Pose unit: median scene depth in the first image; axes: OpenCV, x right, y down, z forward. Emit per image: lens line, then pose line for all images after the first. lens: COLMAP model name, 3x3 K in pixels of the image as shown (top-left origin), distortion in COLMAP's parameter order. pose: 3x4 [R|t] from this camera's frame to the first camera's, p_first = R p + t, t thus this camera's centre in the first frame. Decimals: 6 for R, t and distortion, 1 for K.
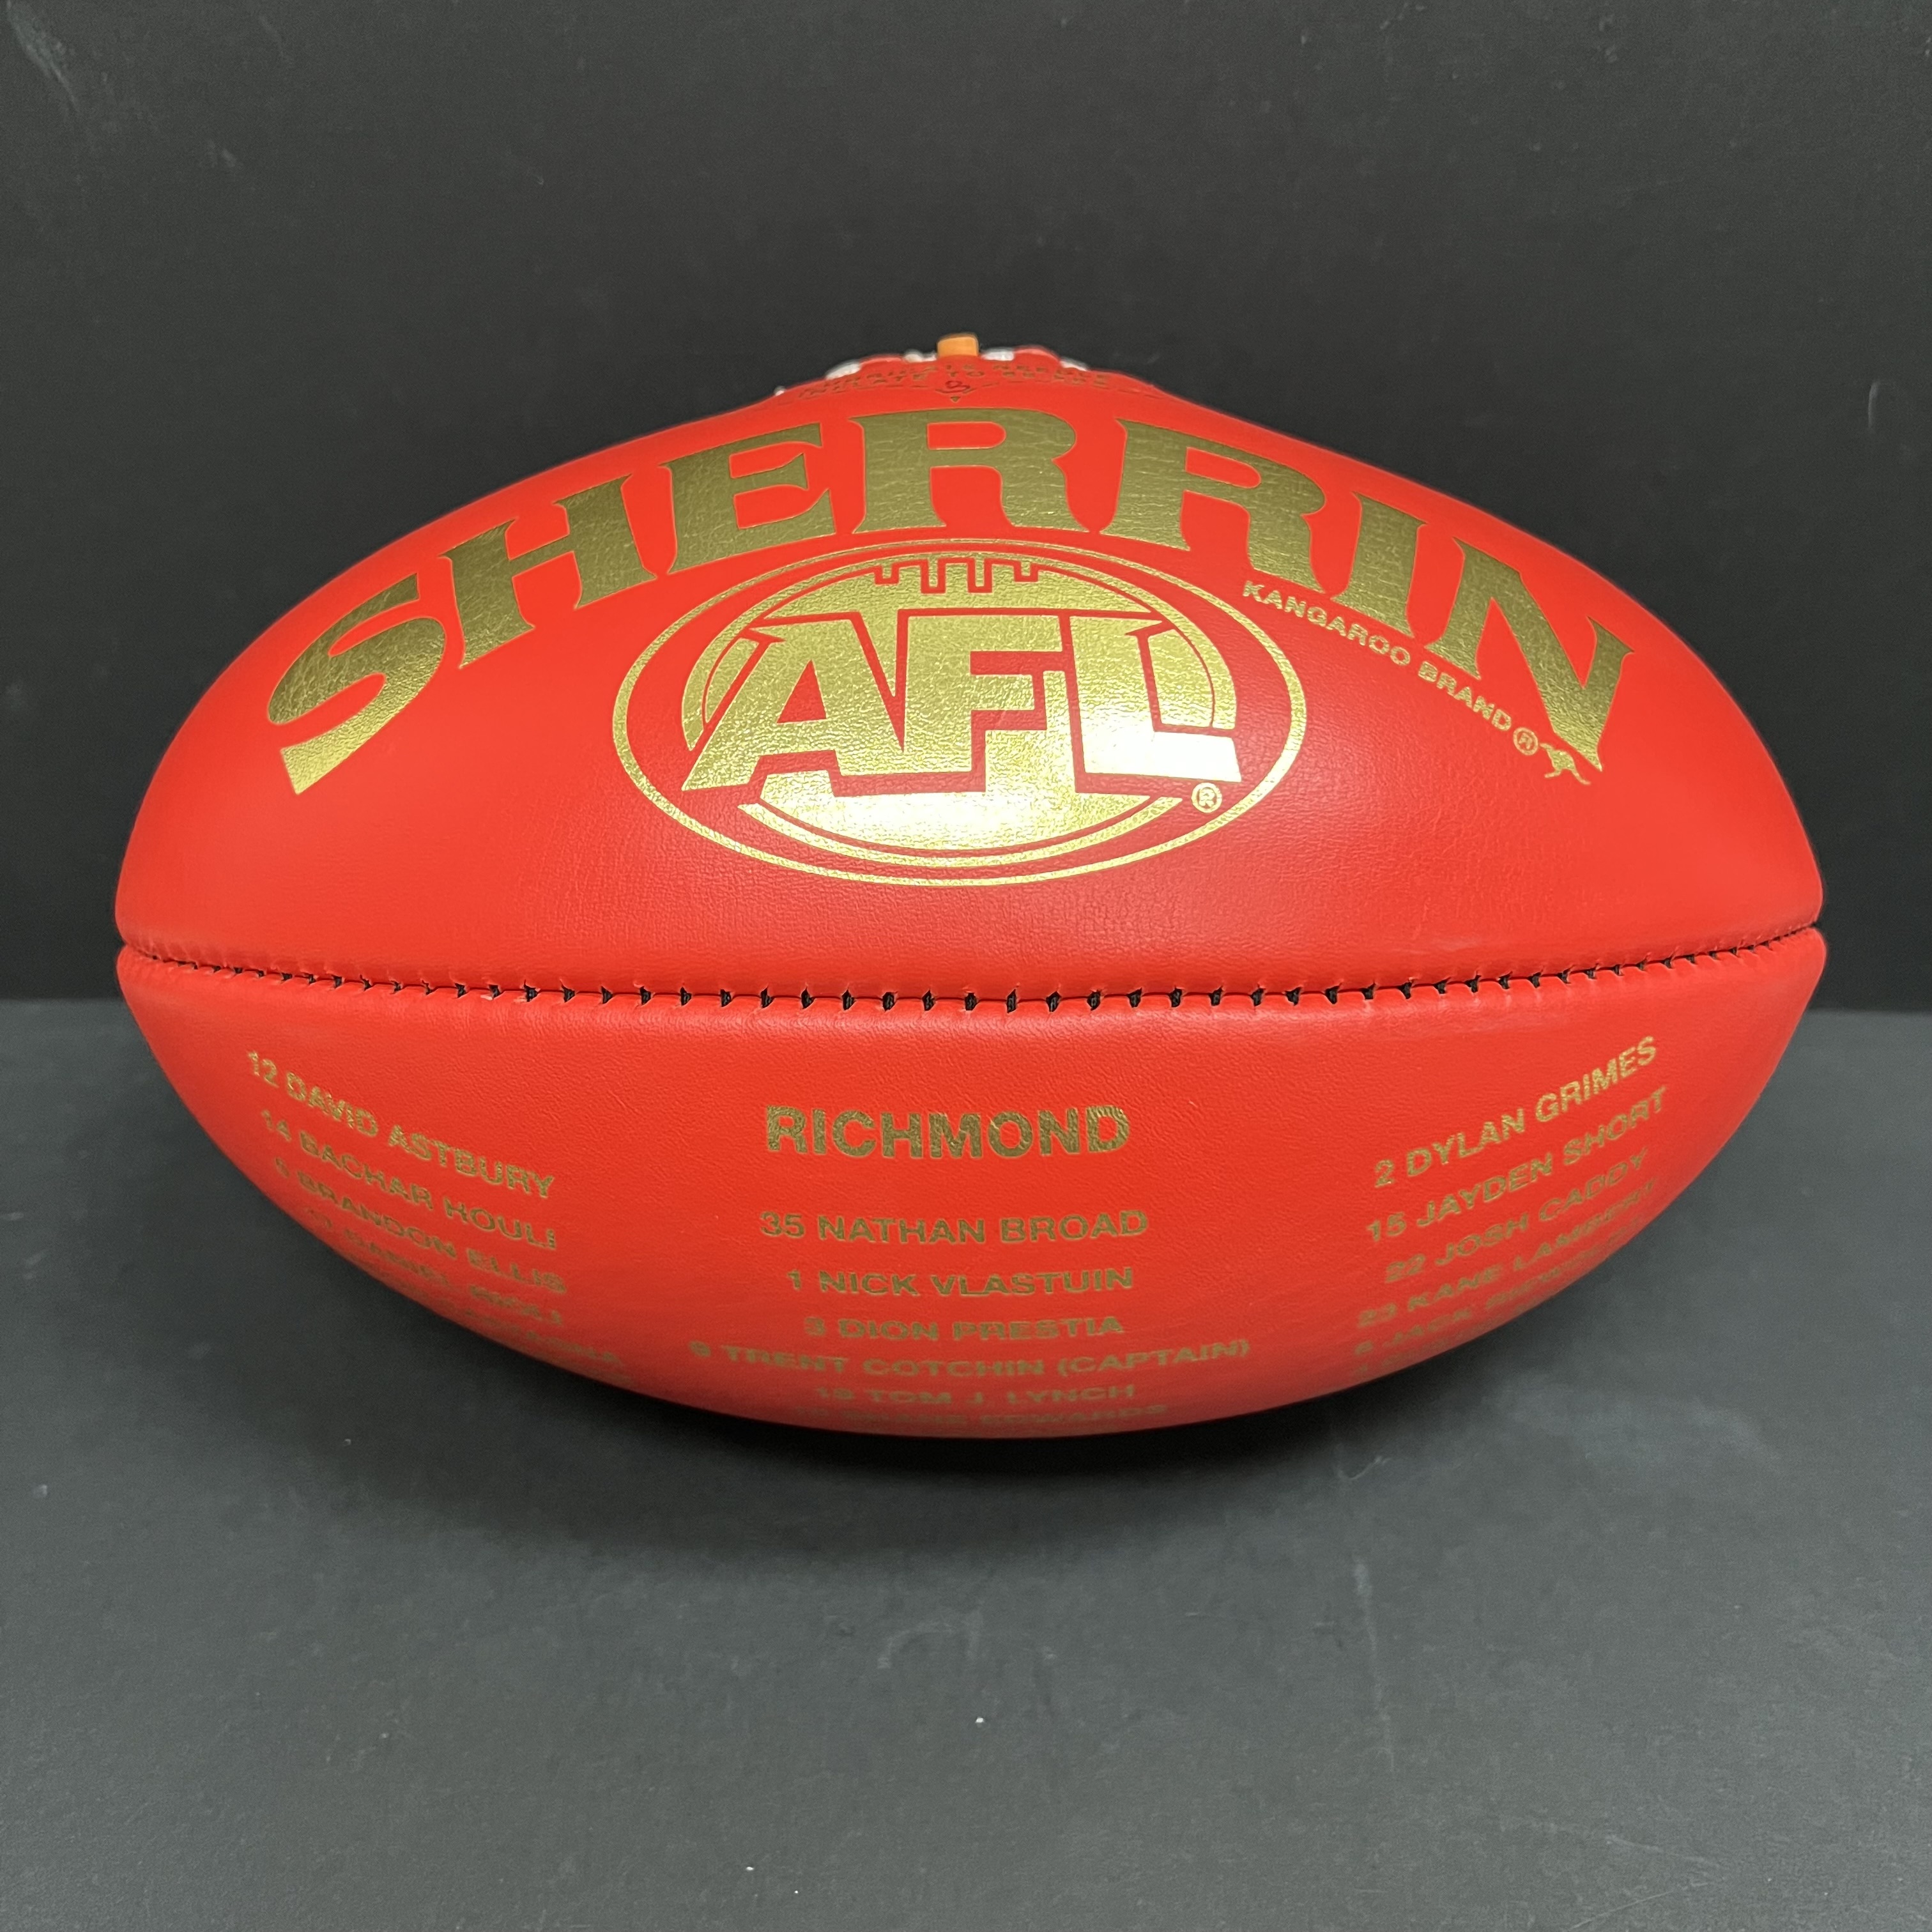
lens RADIAL K [[2039.7, 0, 965.5], [0, 2039.7, 957.2], [0, 0, 1]] dist [-0.001527, 0.000000]
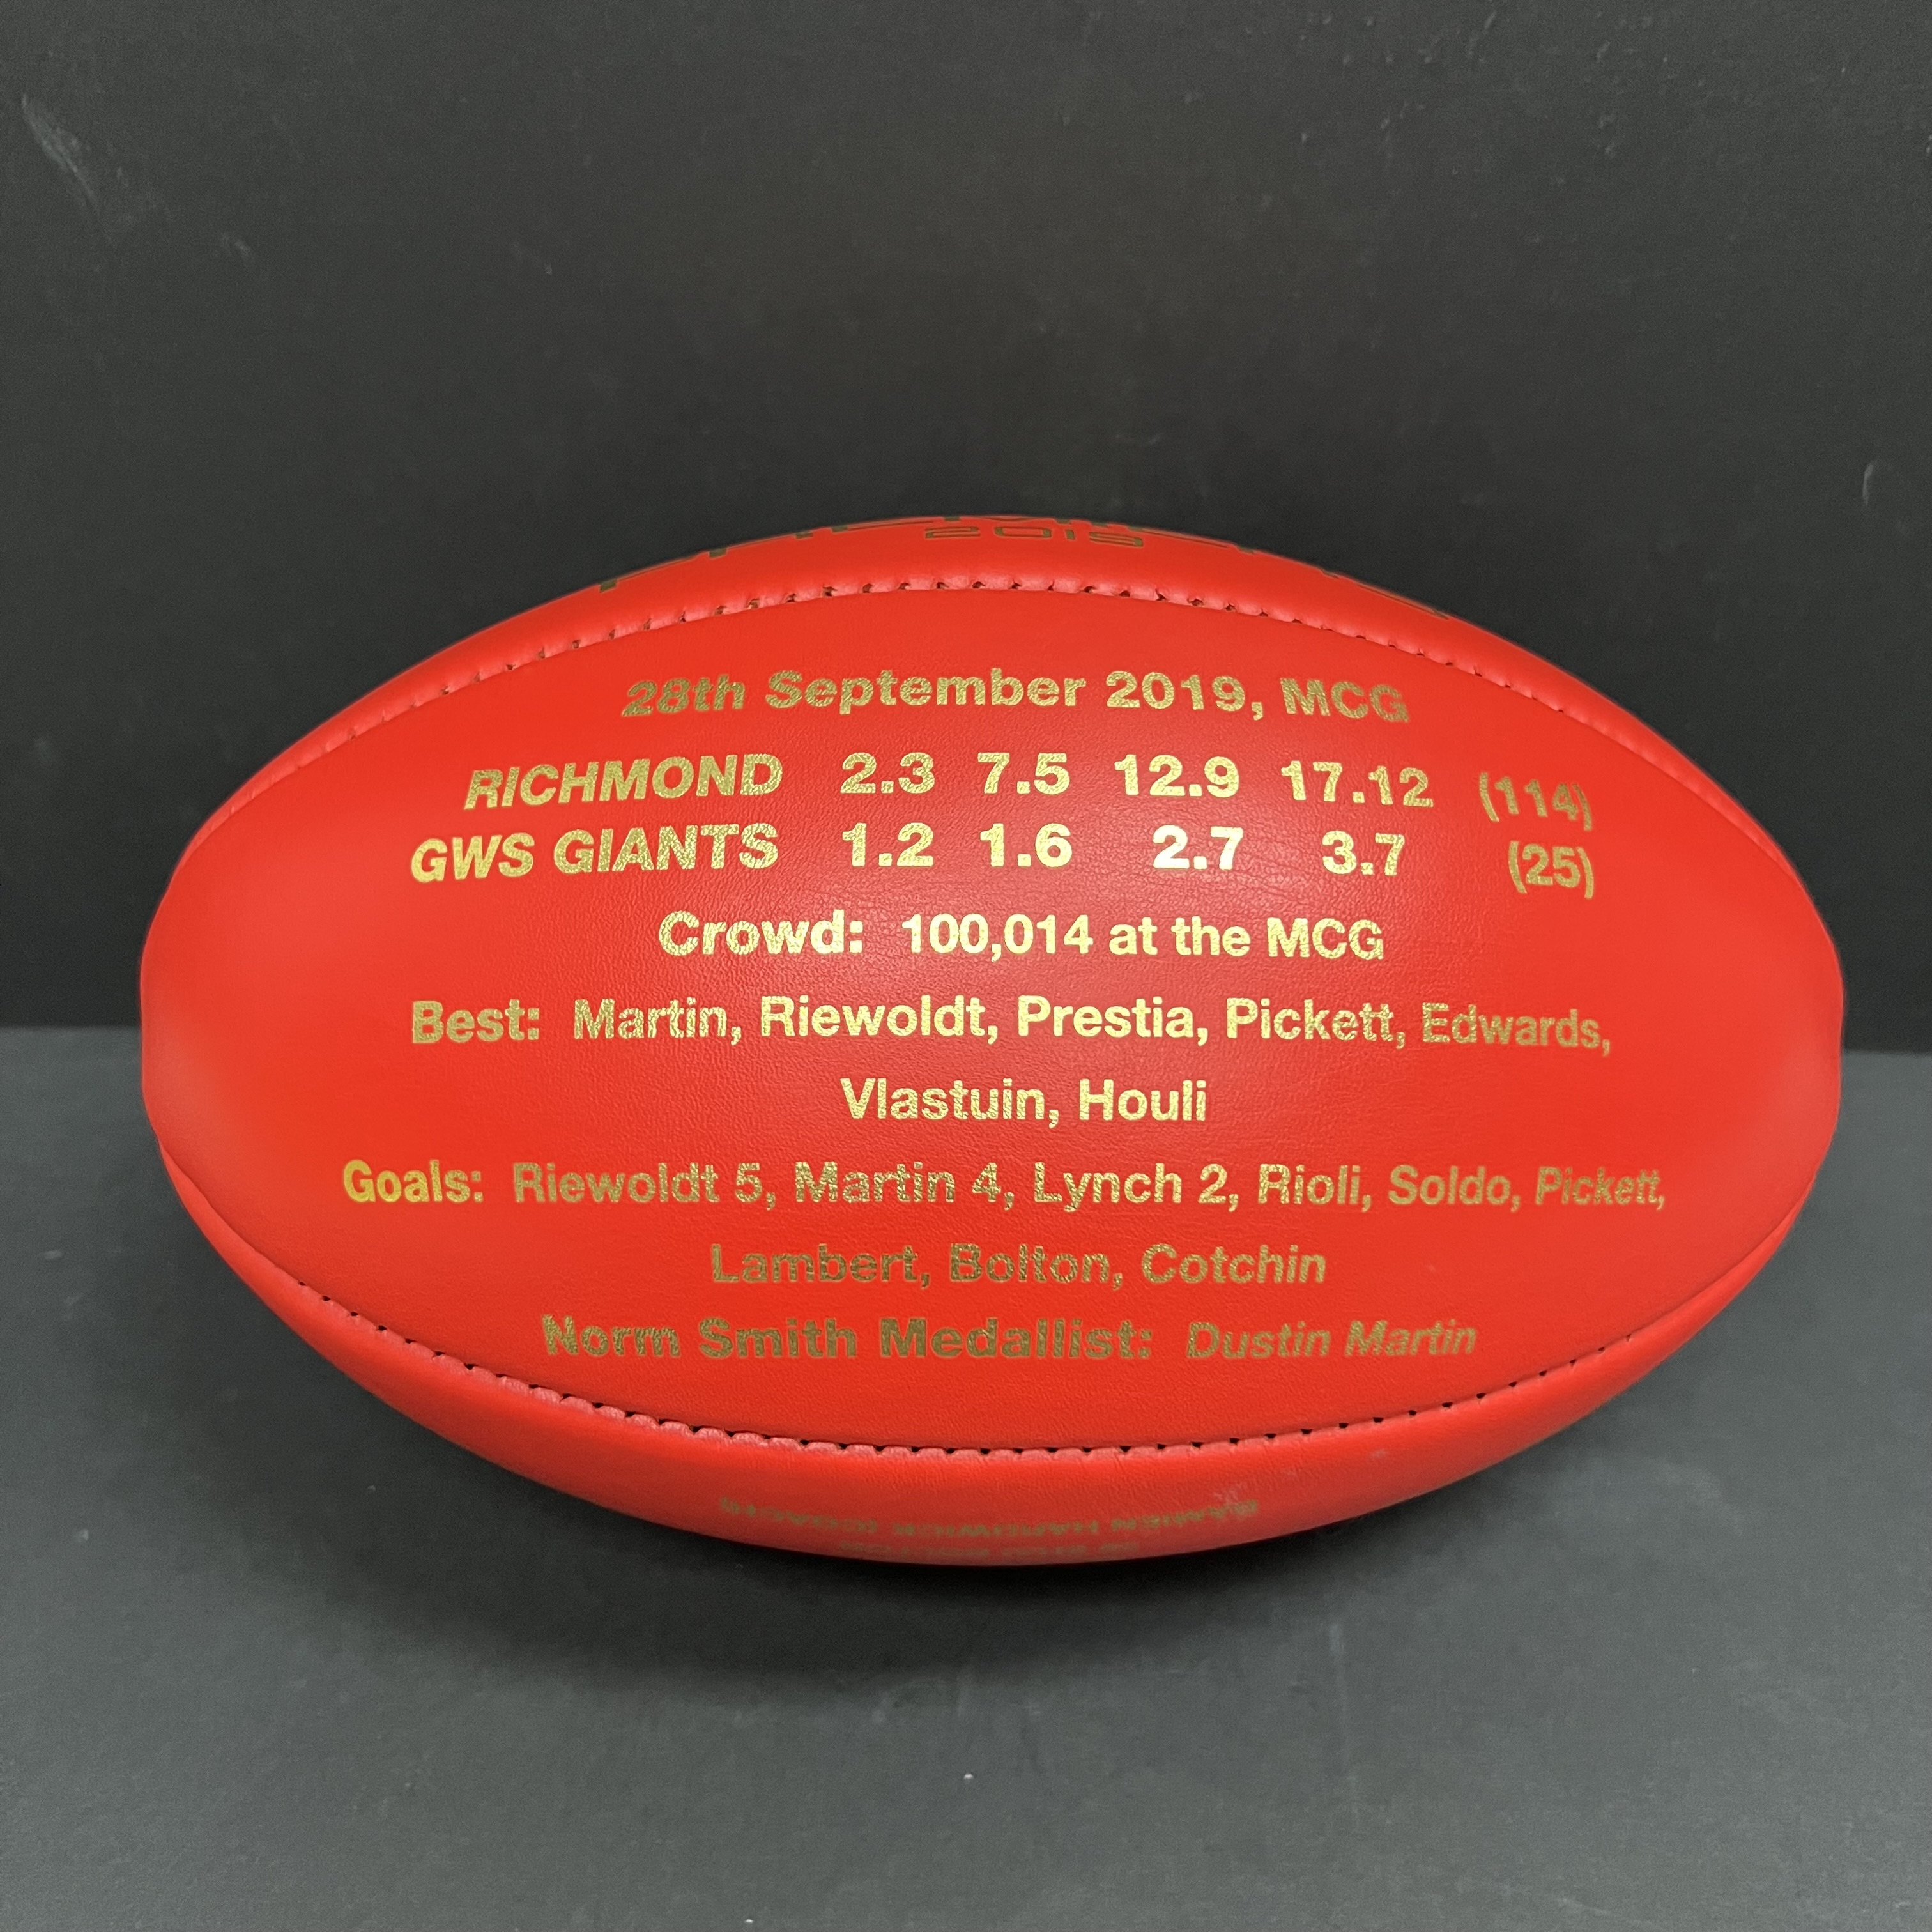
lens RADIAL K [[2039.7, 0, 966.7], [0, 2039.7, 961.9], [0, 0, 1]] dist [-0.001527, 0.000000]
pose [[0.999879, 0.007382, -0.013719, 0.016772], [-0.006602, 0.998407, 0.056037, -0.102441], [0.014110, -0.055940, 0.998334, -0.030751]]
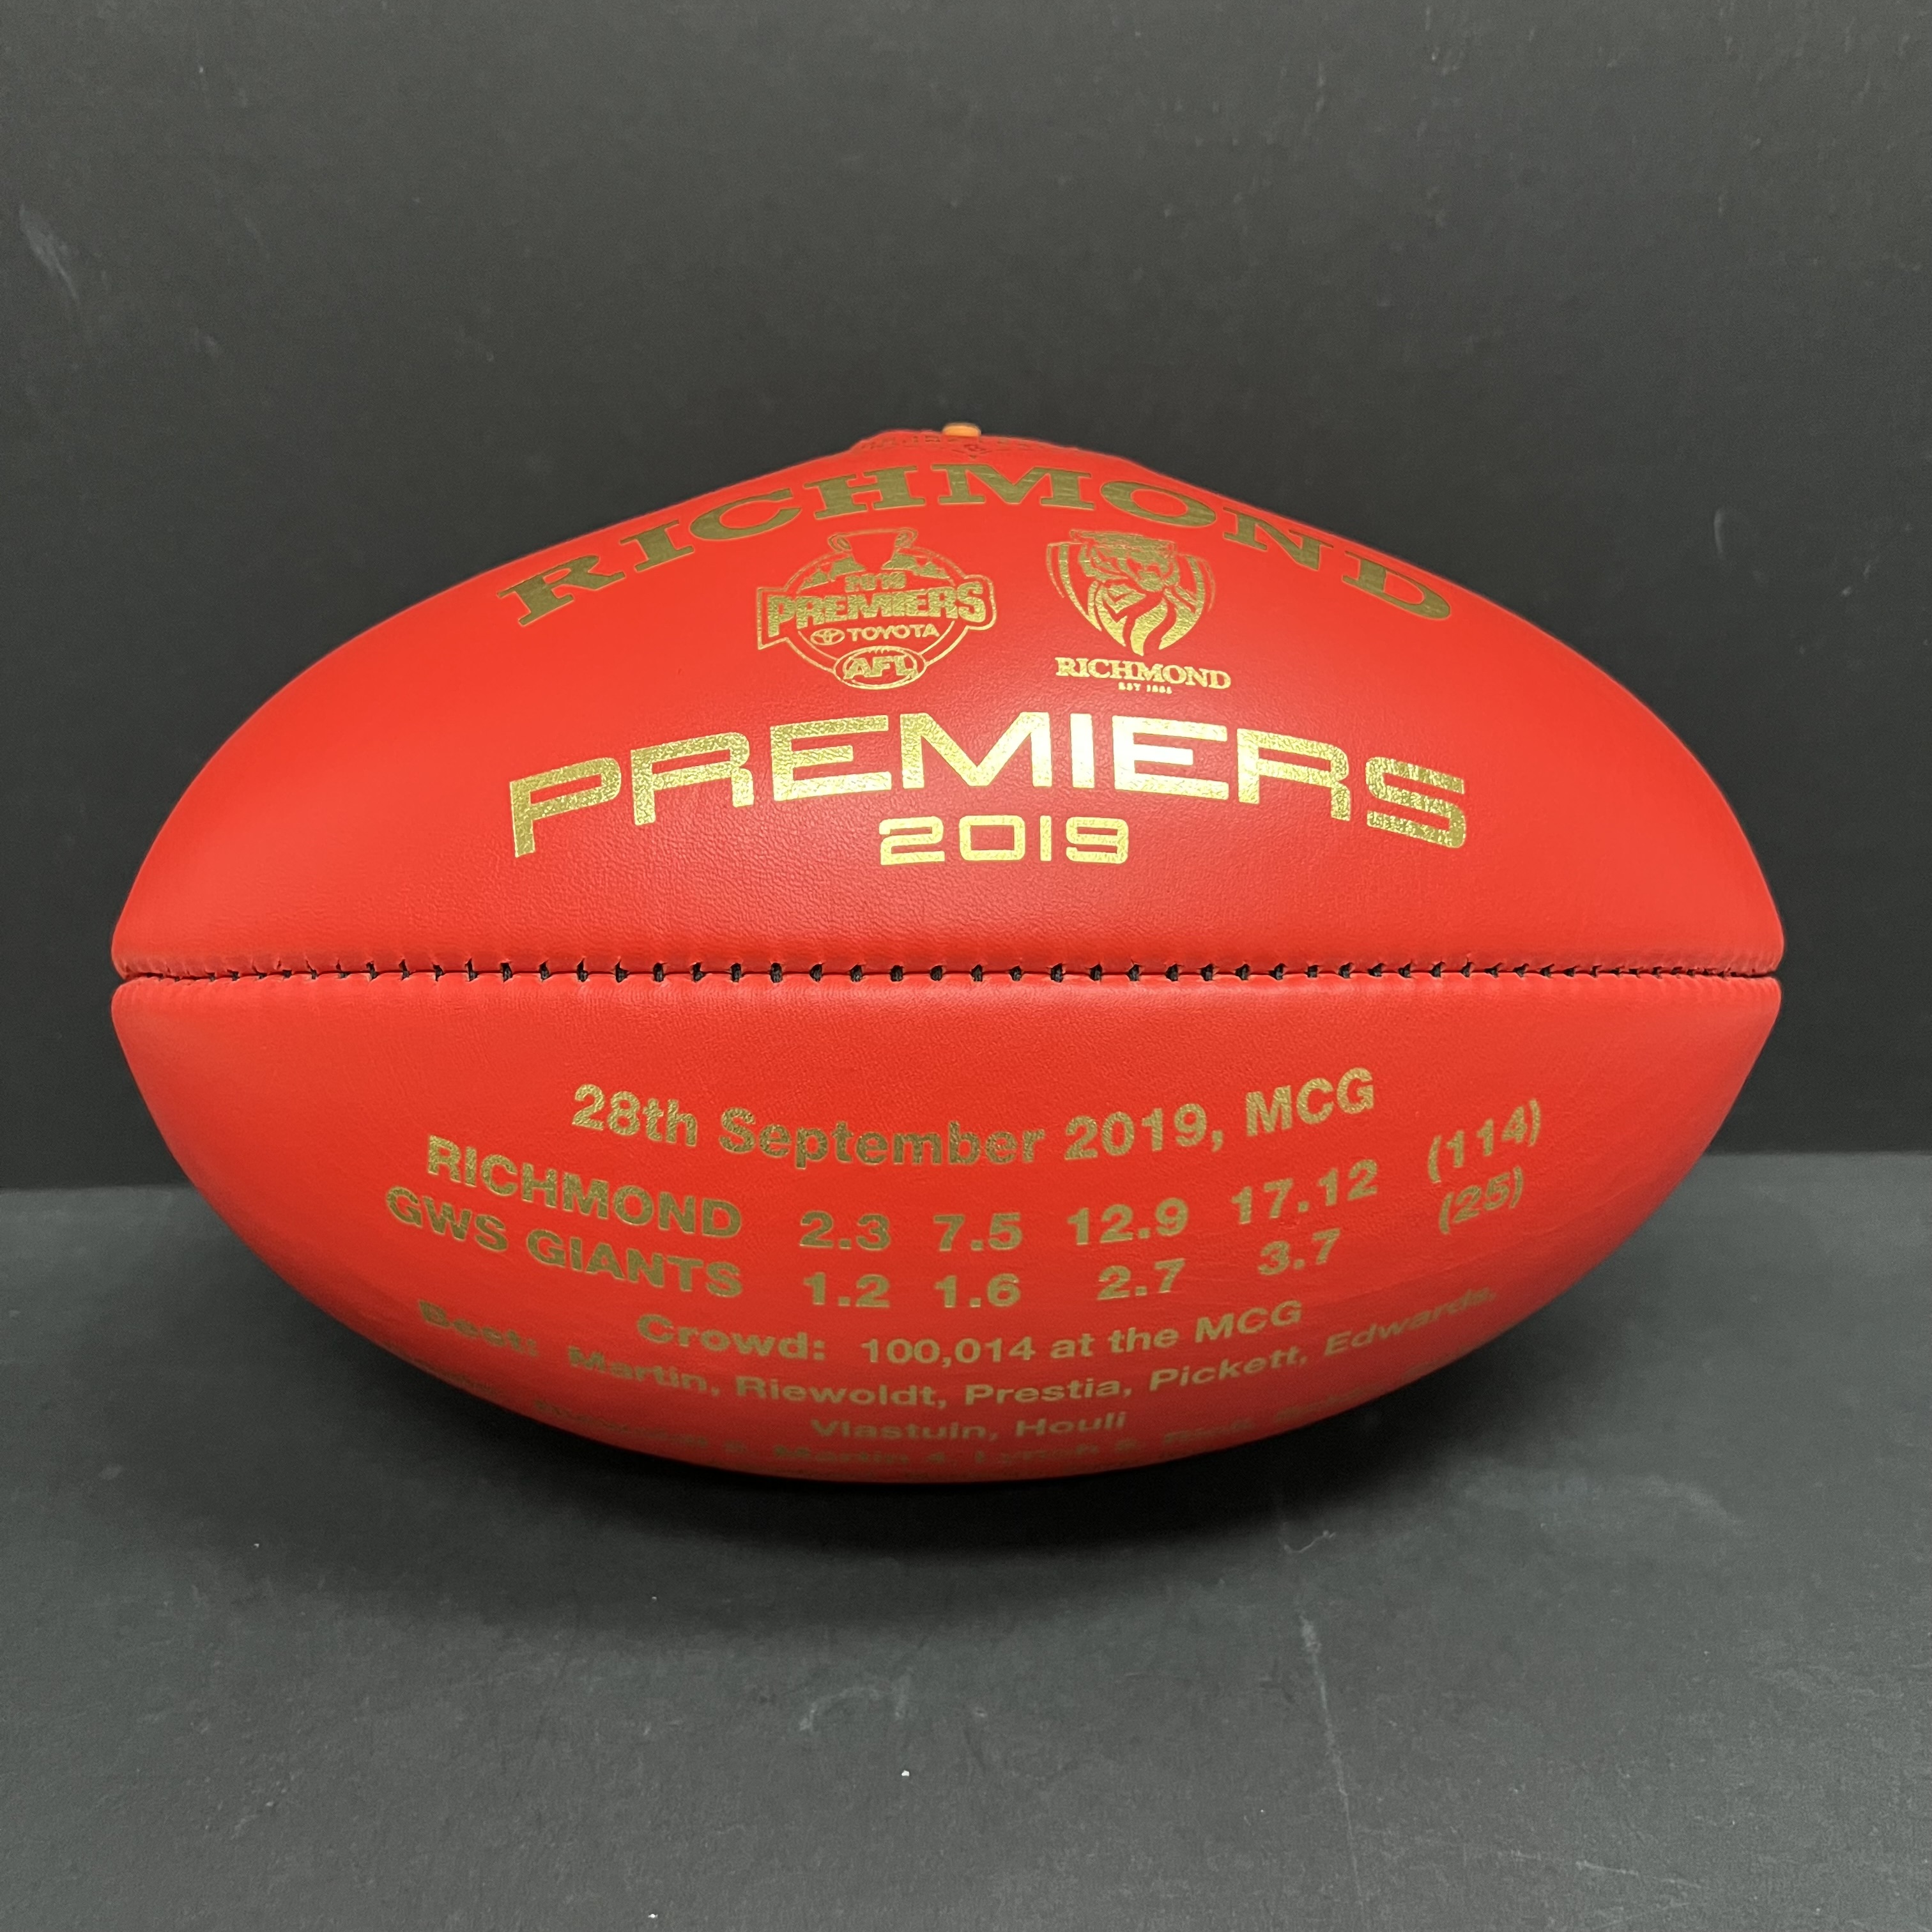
lens RADIAL K [[2039.7, 0, 969.0], [0, 2039.7, 957.9], [0, 0, 1]] dist [-0.001527, 0.000000]
pose [[0.999580, -0.028897, 0.002254, 0.043113], [0.028608, 0.971117, -0.236884, 0.223281], [0.004657, 0.236849, 0.971535, -0.001366]]
